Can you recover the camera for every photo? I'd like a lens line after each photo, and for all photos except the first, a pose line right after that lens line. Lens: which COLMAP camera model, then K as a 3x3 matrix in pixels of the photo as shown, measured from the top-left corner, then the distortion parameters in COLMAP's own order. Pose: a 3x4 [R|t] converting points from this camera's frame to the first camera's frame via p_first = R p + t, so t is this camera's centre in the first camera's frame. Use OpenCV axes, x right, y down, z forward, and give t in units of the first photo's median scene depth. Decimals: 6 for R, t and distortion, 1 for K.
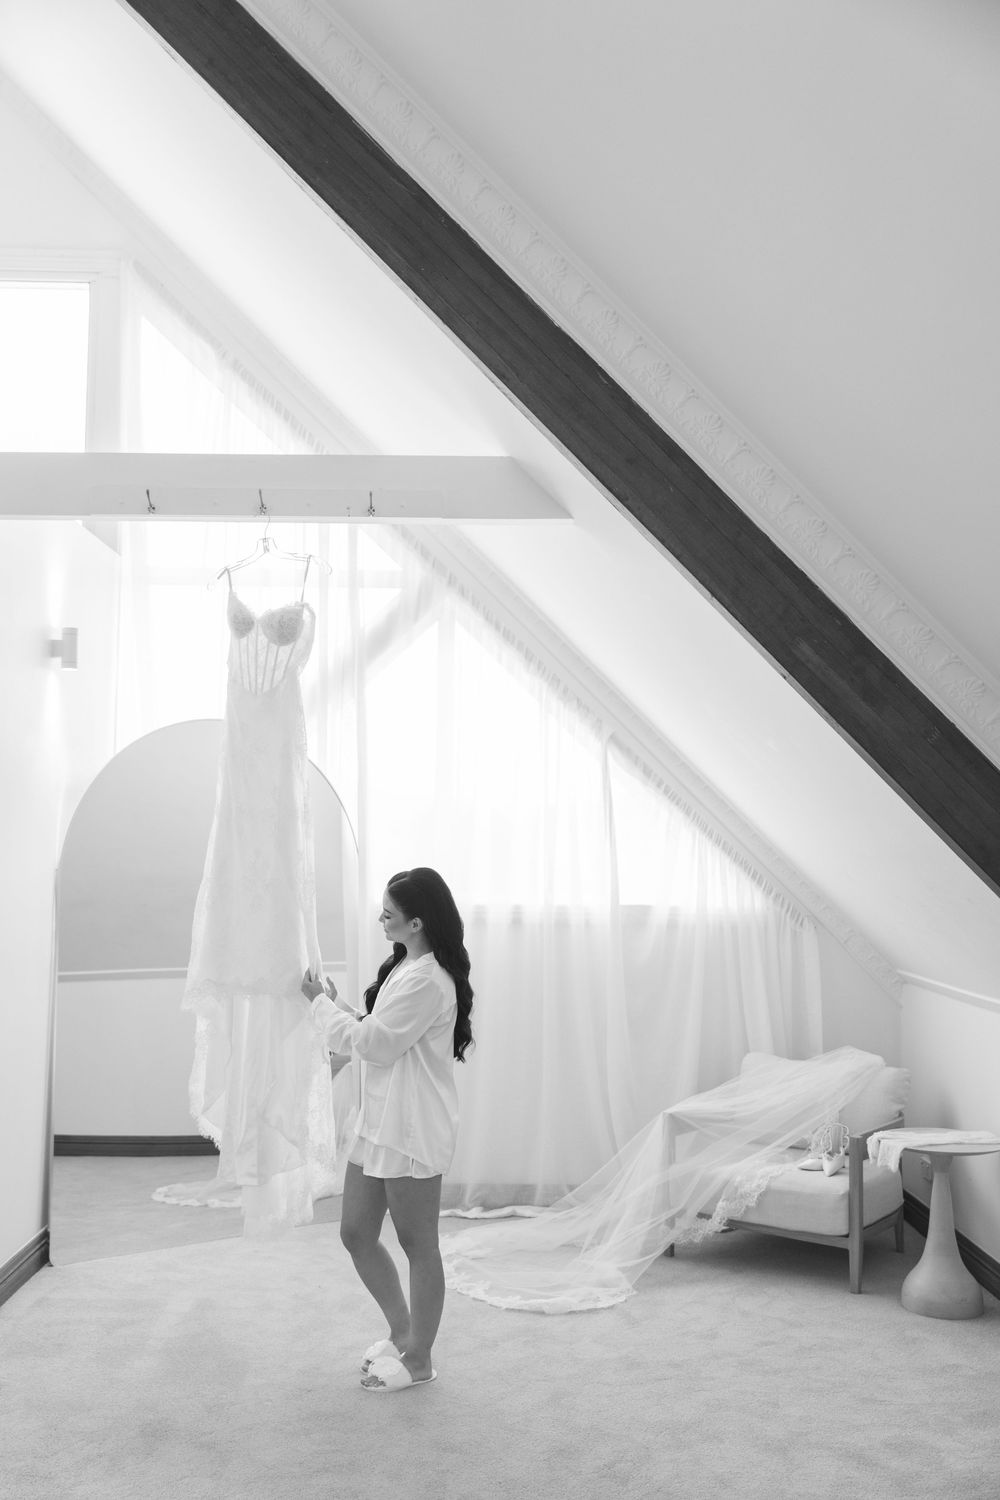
lens RADIAL K [[1490.4, 0, 500.0], [0, 1490.4, 750.0], [0, 0, 1]] dist [0.000122, -0.023471]
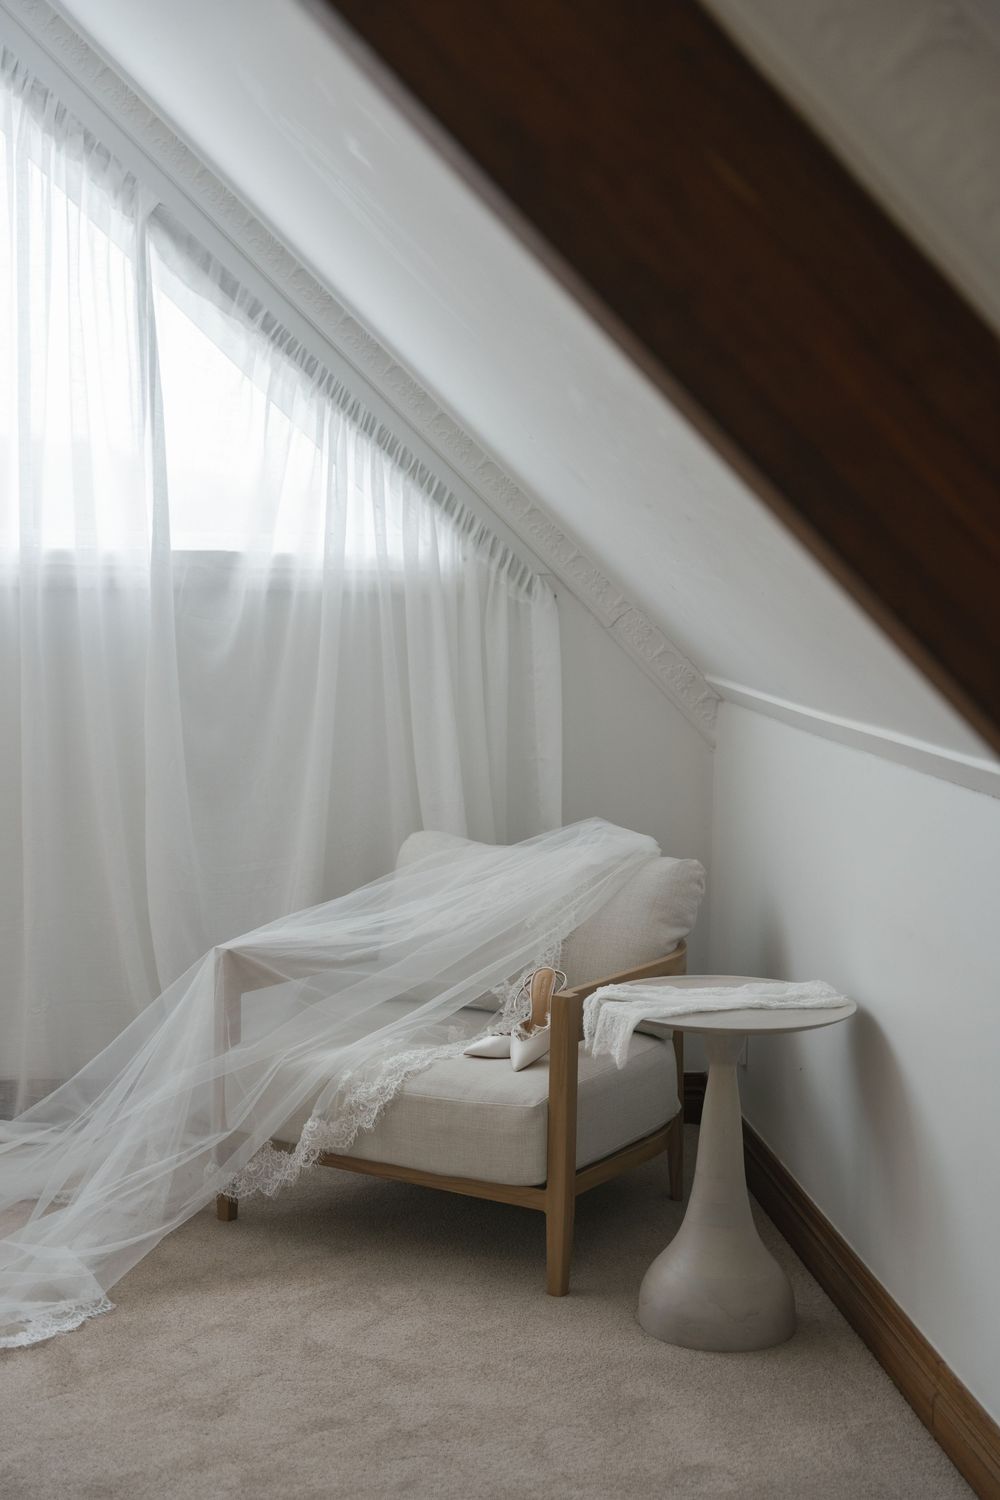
lens RADIAL K [[2190.3, 0, 500.0], [0, 2190.3, 750.0], [0, 0, 1]] dist [0.027168, -0.018922]
pose [[0.995810, -0.002429, 0.091411, 0.138679], [-0.012363, 0.986892, 0.160906, 0.055772], [-0.090603, -0.161362, 0.982727, 0.270322]]
